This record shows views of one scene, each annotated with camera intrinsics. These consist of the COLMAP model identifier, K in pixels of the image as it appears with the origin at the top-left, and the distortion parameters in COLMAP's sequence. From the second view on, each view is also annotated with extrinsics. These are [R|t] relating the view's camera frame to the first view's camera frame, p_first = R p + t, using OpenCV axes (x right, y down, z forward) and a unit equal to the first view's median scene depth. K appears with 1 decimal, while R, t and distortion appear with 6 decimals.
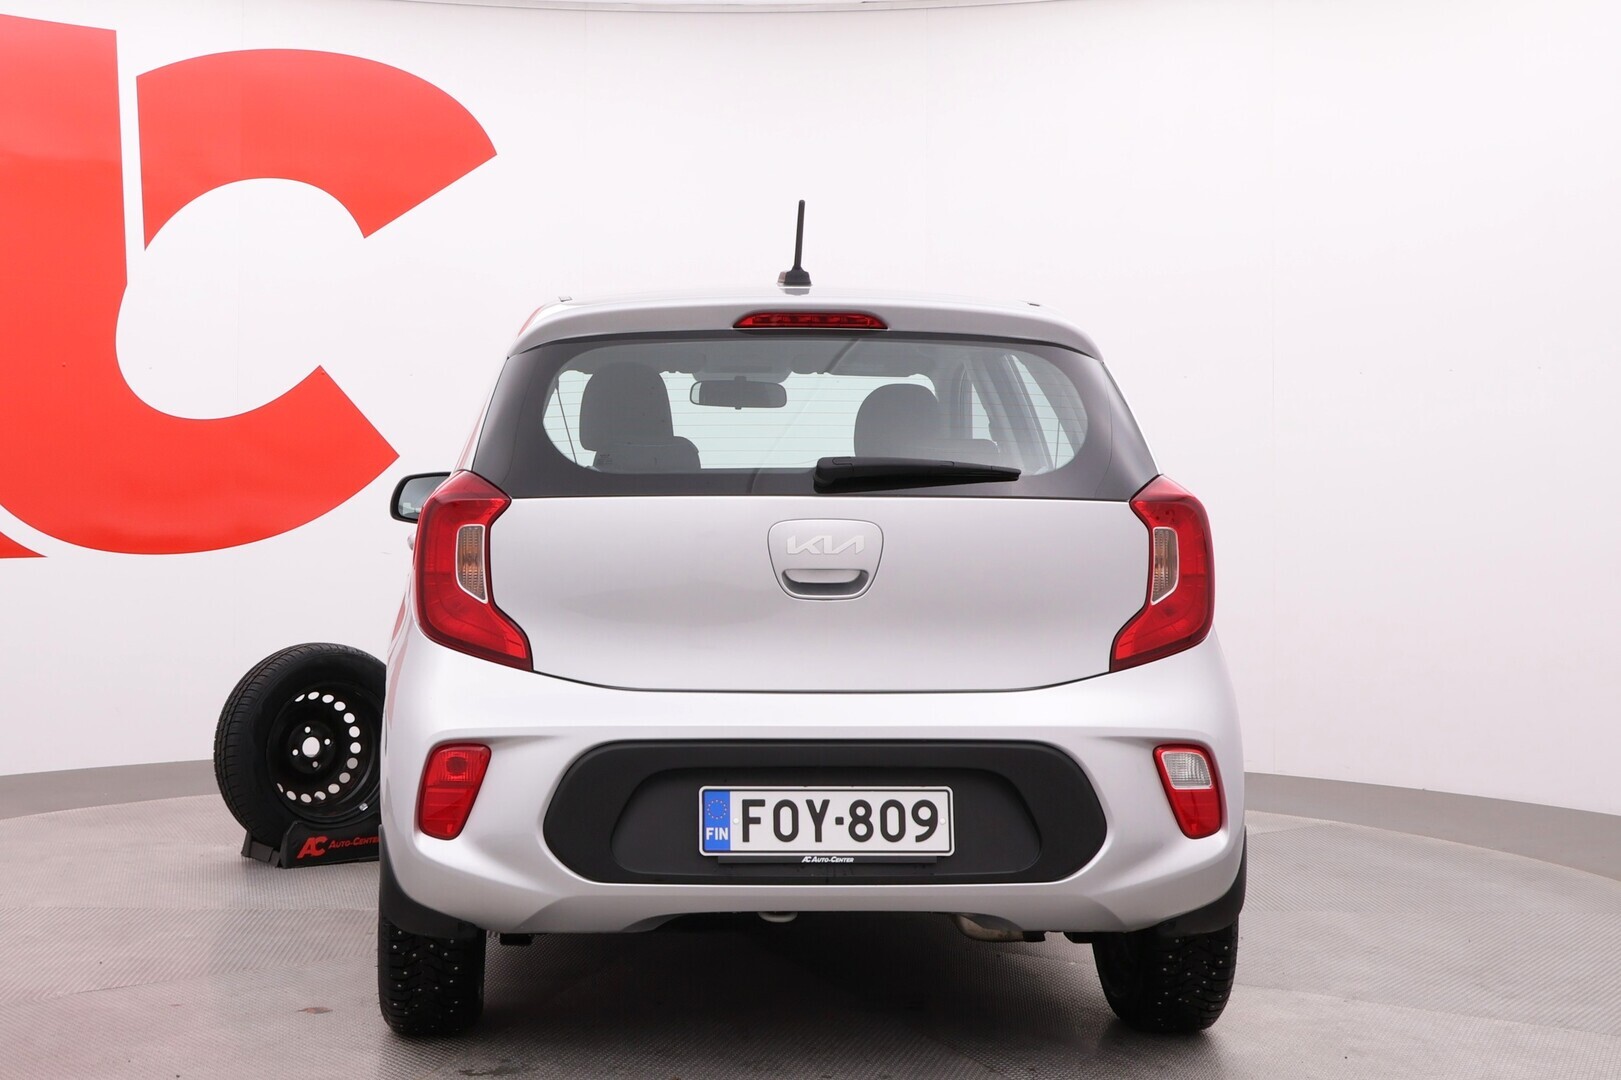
lens RADIAL K [[1371.0, 0, 810.4], [0, 1371.0, 564.6], [0, 0, 1]] dist [-0.008303, 0.000910]
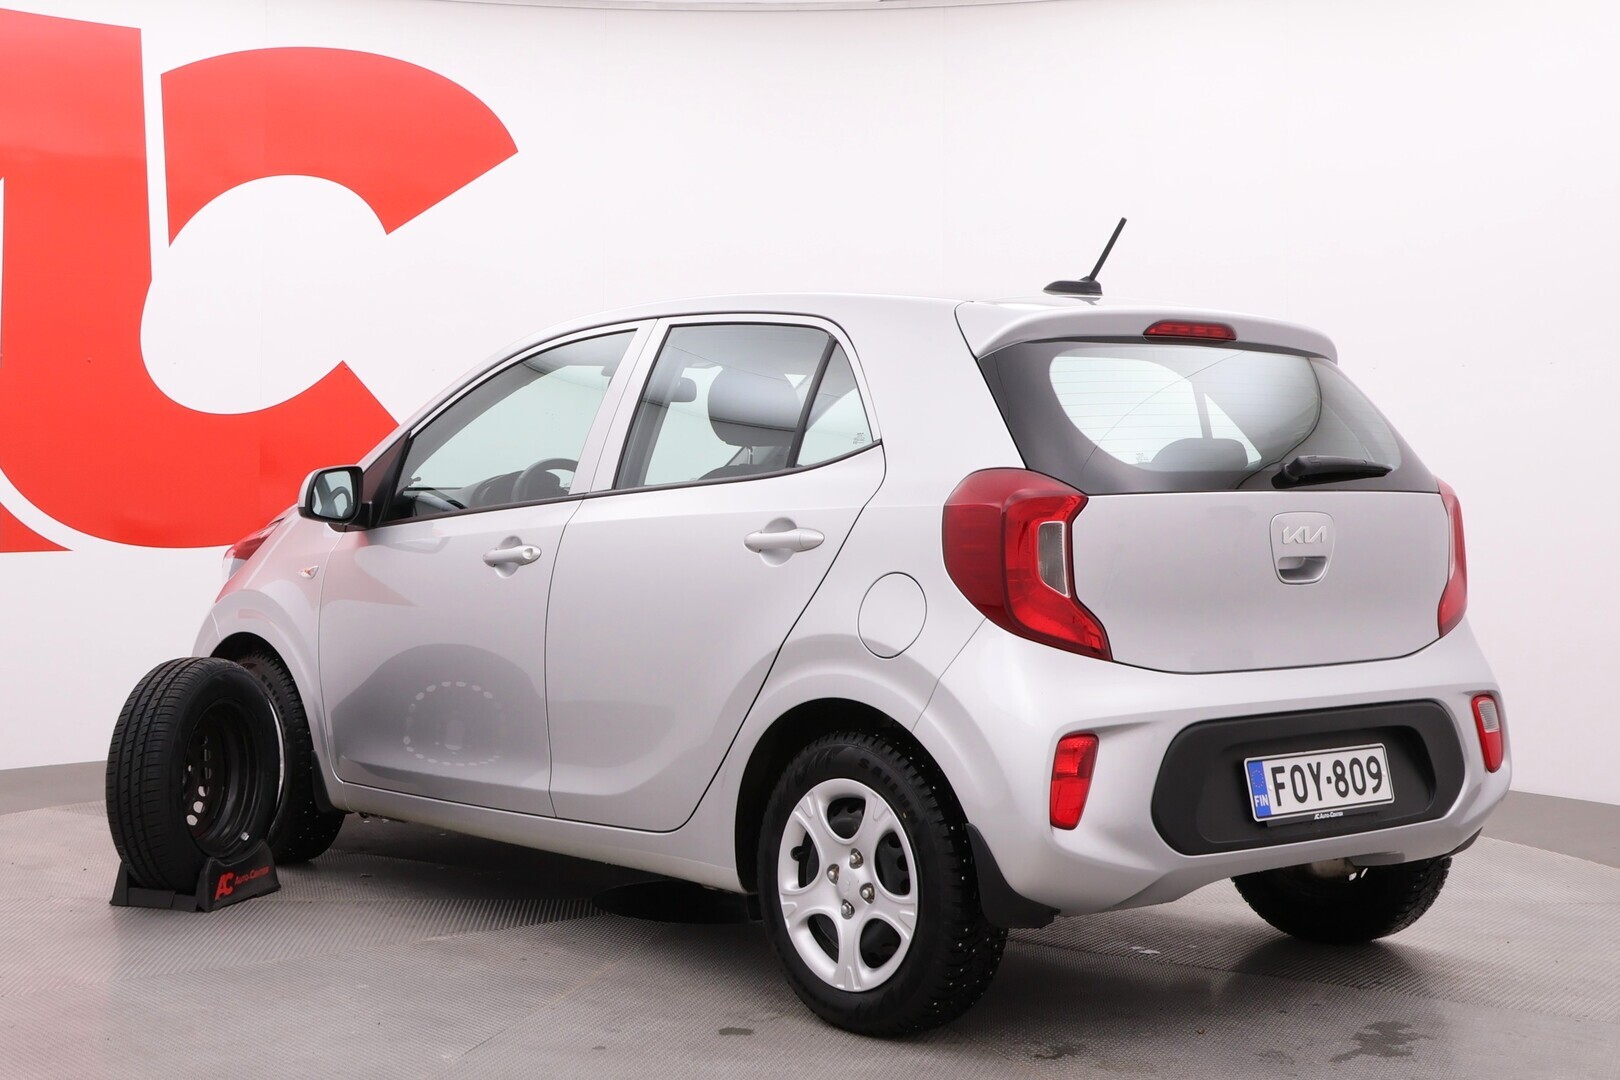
lens RADIAL K [[1340.8, 0, 810.0], [0, 1340.8, 540.0], [0, 0, 1]] dist [-0.053338, 0.003321]
pose [[0.945531, -0.023792, 0.324661, -0.728004], [0.027852, 0.999581, -0.007865, -0.012563], [-0.324338, 0.016480, 0.945798, 0.107951]]
